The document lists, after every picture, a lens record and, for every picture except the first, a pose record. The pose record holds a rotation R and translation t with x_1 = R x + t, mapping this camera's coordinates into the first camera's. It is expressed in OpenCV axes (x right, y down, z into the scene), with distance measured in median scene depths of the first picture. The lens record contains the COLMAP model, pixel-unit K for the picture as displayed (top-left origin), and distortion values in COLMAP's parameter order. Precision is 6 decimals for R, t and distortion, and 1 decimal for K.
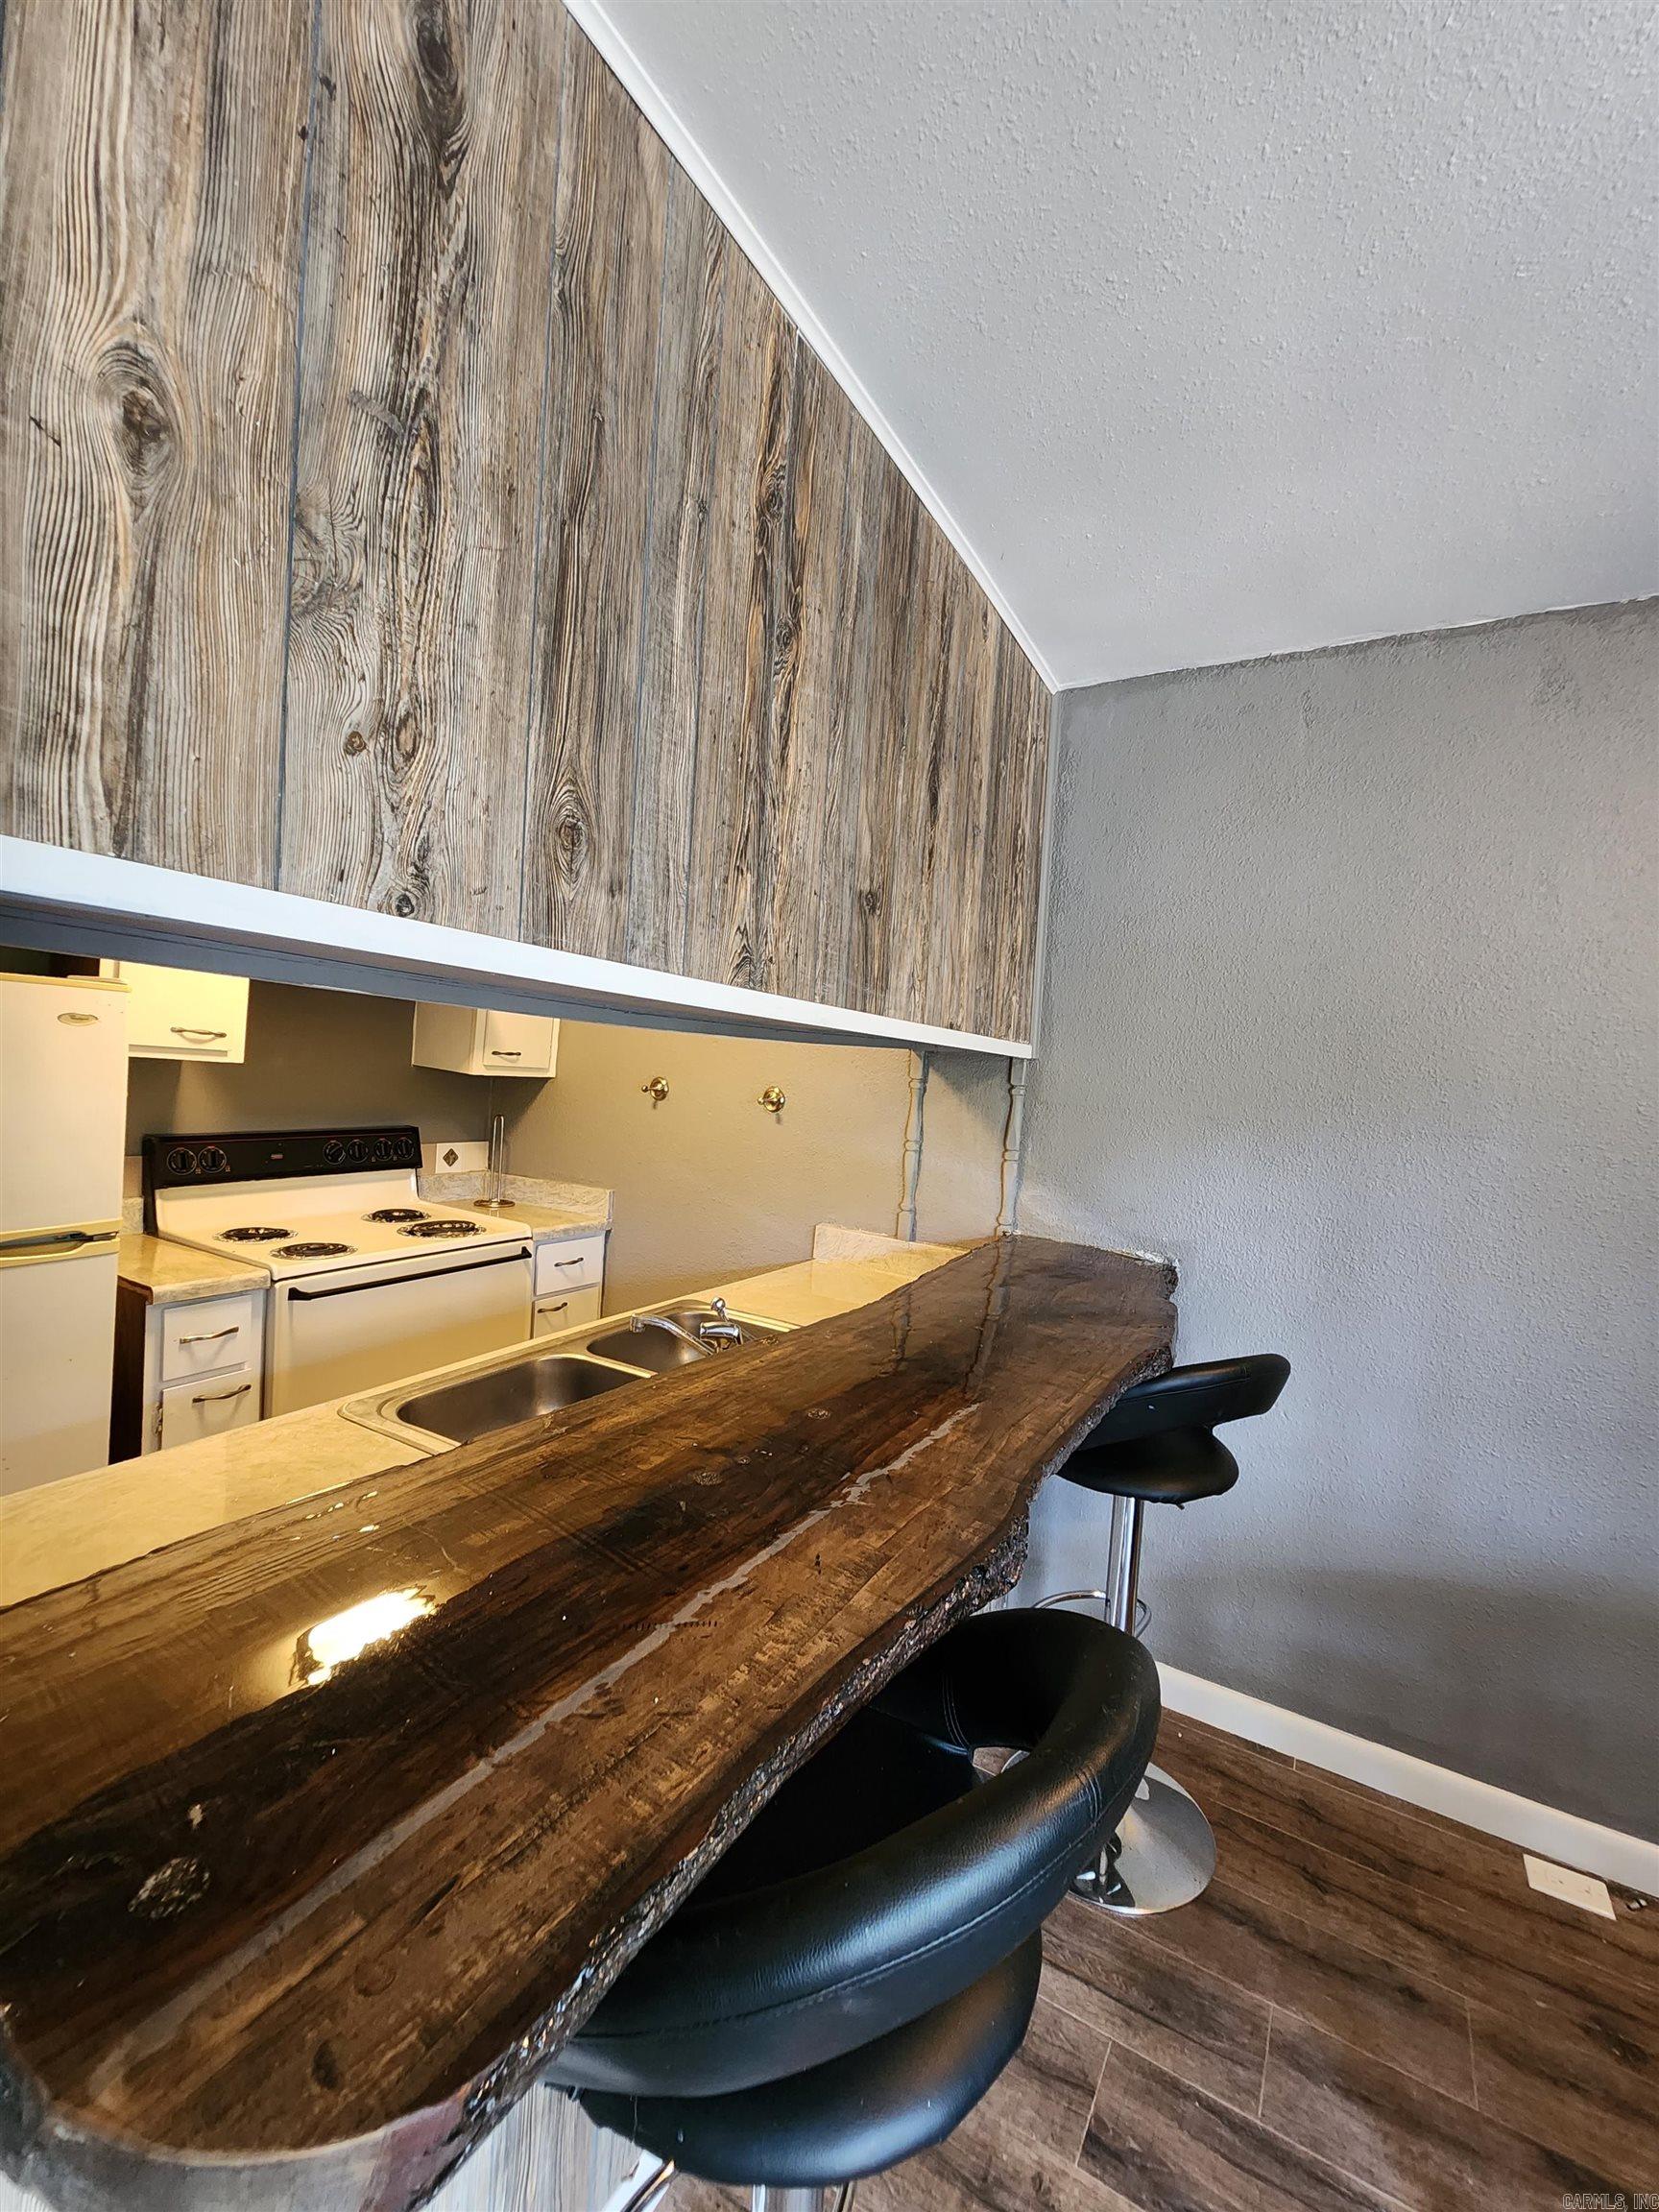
lens RADIAL K [[900.3, 0, 835.6], [0, 900.3, 1117.7], [0, 0, 1]] dist [0.011112, -0.005192]
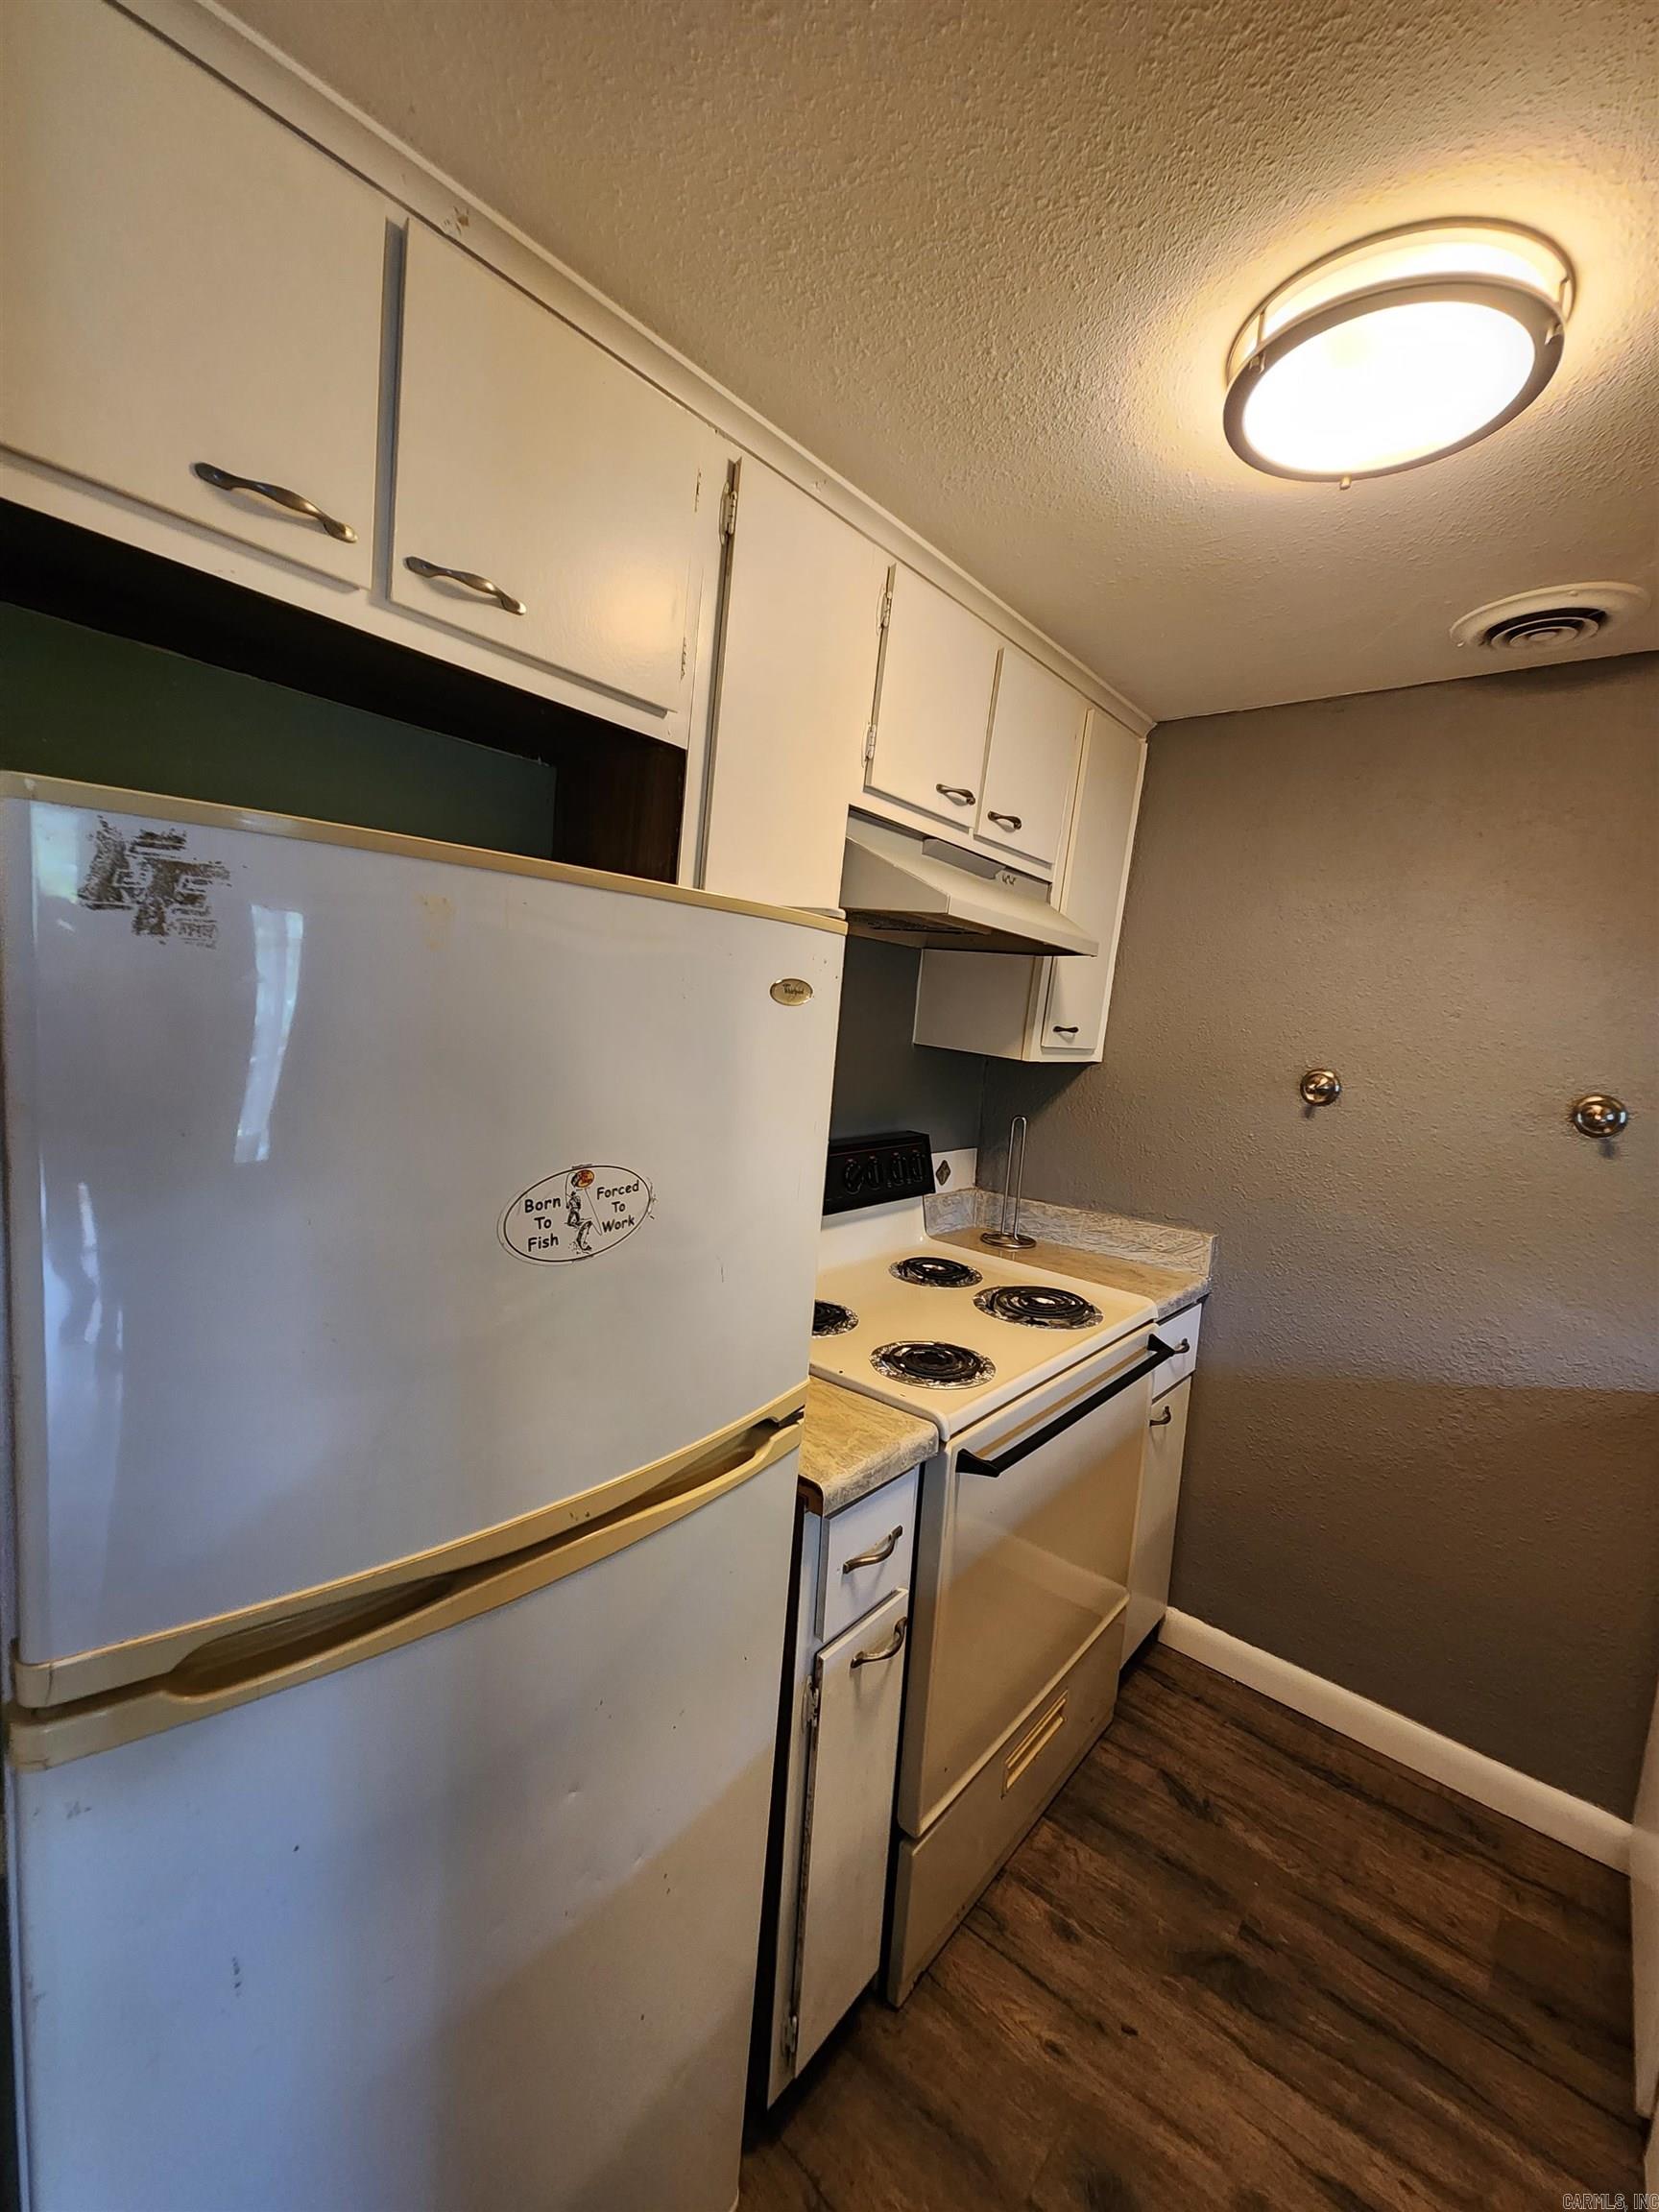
lens RADIAL K [[905.7, 0, 833.2], [0, 905.7, 1110.5], [0, 0, 1]] dist [0.003641, -0.002450]
pose [[0.987077, 0.022057, -0.158720, -0.981536], [-0.014138, 0.998606, 0.050852, -0.097129], [0.159621, -0.047951, 0.986013, 0.697007]]
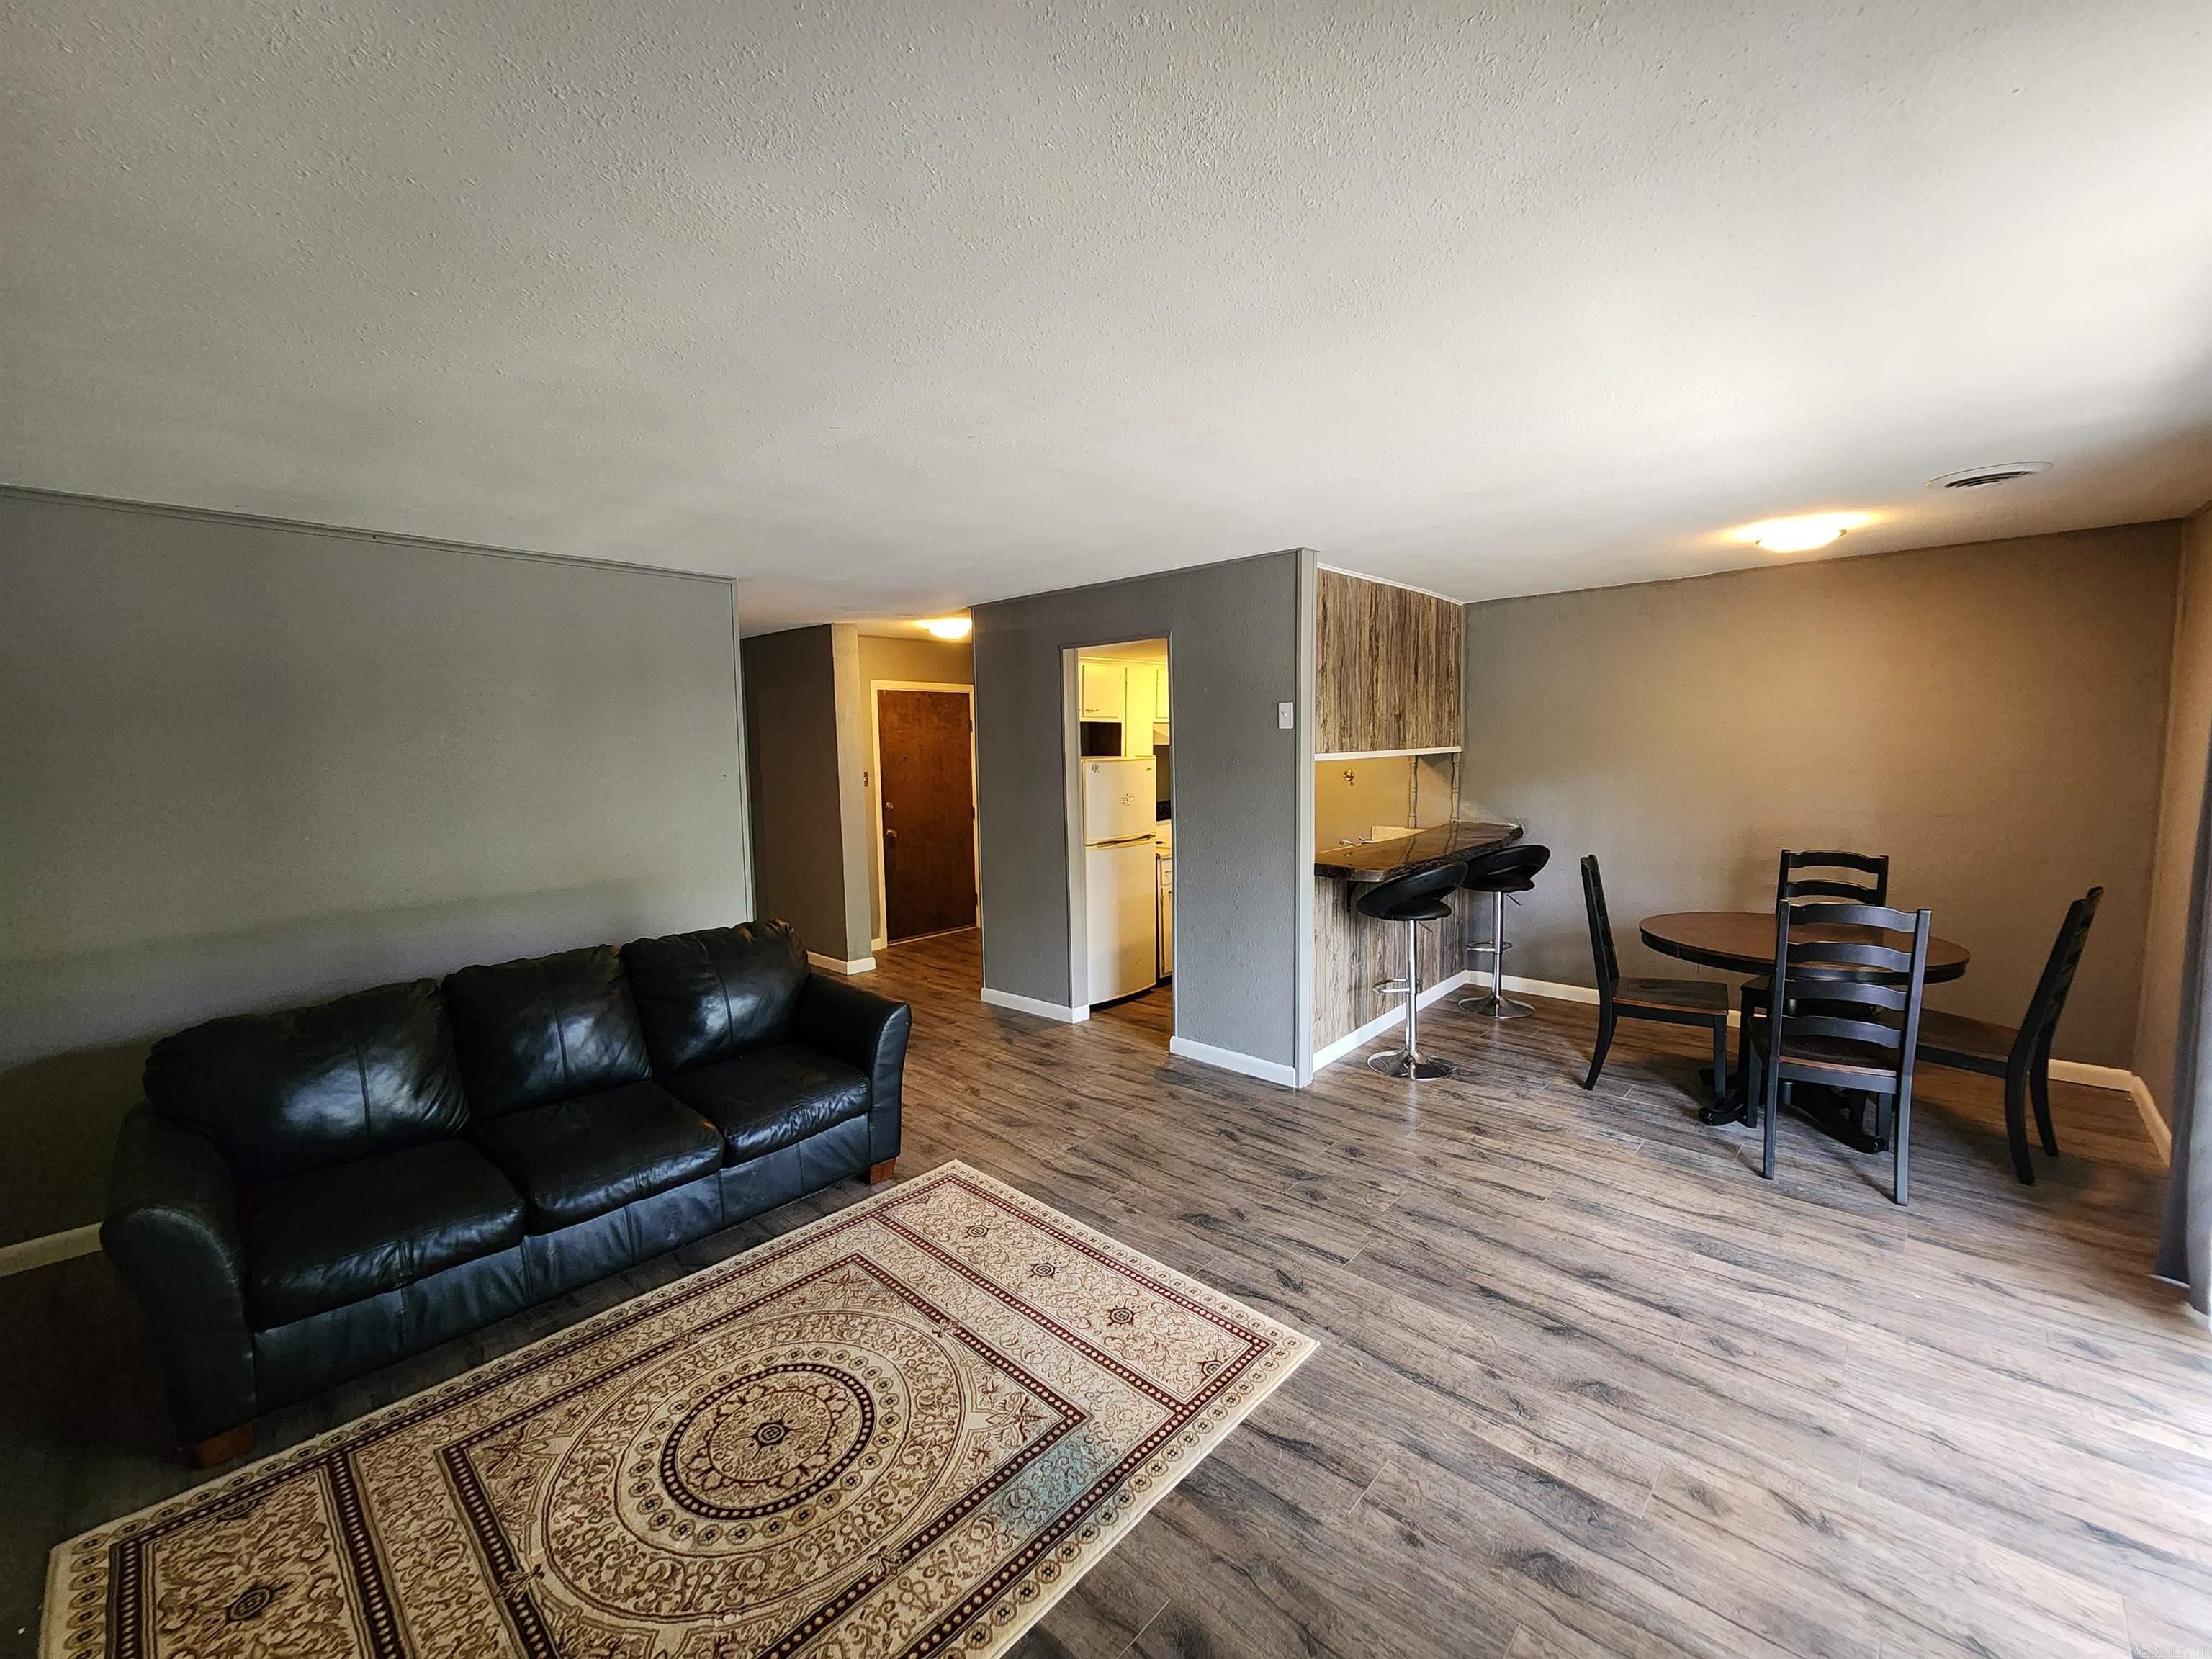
lens RADIAL K [[900.3, 0, 1110.8], [0, 900.3, 844.5], [0, 0, 1]] dist [0.011112, -0.005192]
pose [[0.974262, -0.067804, -0.214980, -0.377335], [0.081199, 0.995229, 0.054093, -0.039773], [0.210287, -0.070157, 0.975119, -2.991688]]
